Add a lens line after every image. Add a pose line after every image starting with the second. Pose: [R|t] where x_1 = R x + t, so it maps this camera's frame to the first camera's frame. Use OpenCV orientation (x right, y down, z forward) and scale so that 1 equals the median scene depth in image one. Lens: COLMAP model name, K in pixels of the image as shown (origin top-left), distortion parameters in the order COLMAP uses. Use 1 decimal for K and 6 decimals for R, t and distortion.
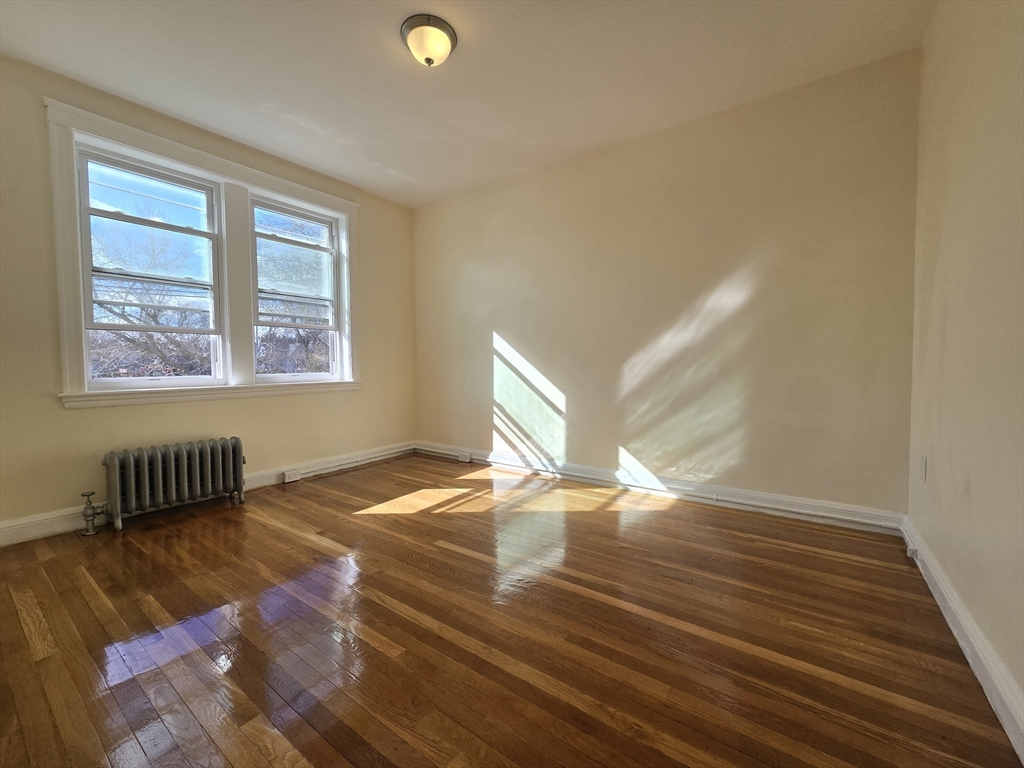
lens RADIAL K [[414.3, 0, 512.0], [0, 414.3, 384.0], [0, 0, 1]] dist [-0.000051, -0.000005]
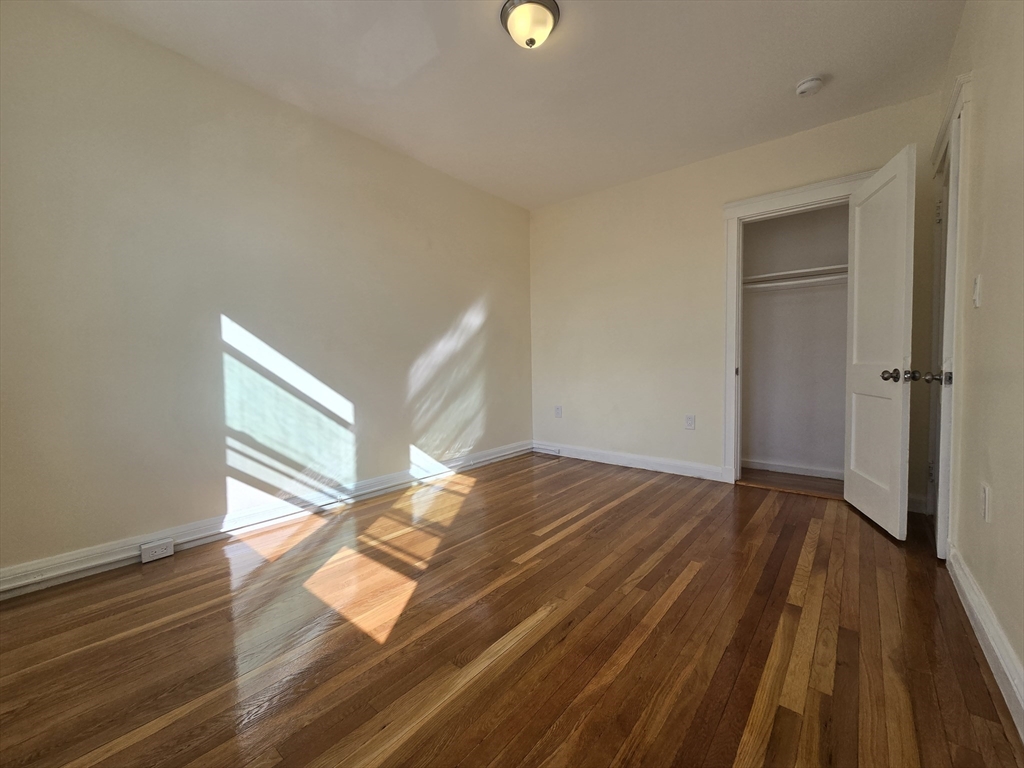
lens RADIAL K [[418.8, 0, 515.3], [0, 418.8, 379.2], [0, 0, 1]] dist [0.001014, -0.000025]
pose [[0.067984, -0.033687, 0.997117, -0.770392], [0.058315, 0.997855, 0.029736, -0.031814], [-0.995981, 0.056125, 0.069803, 0.654431]]
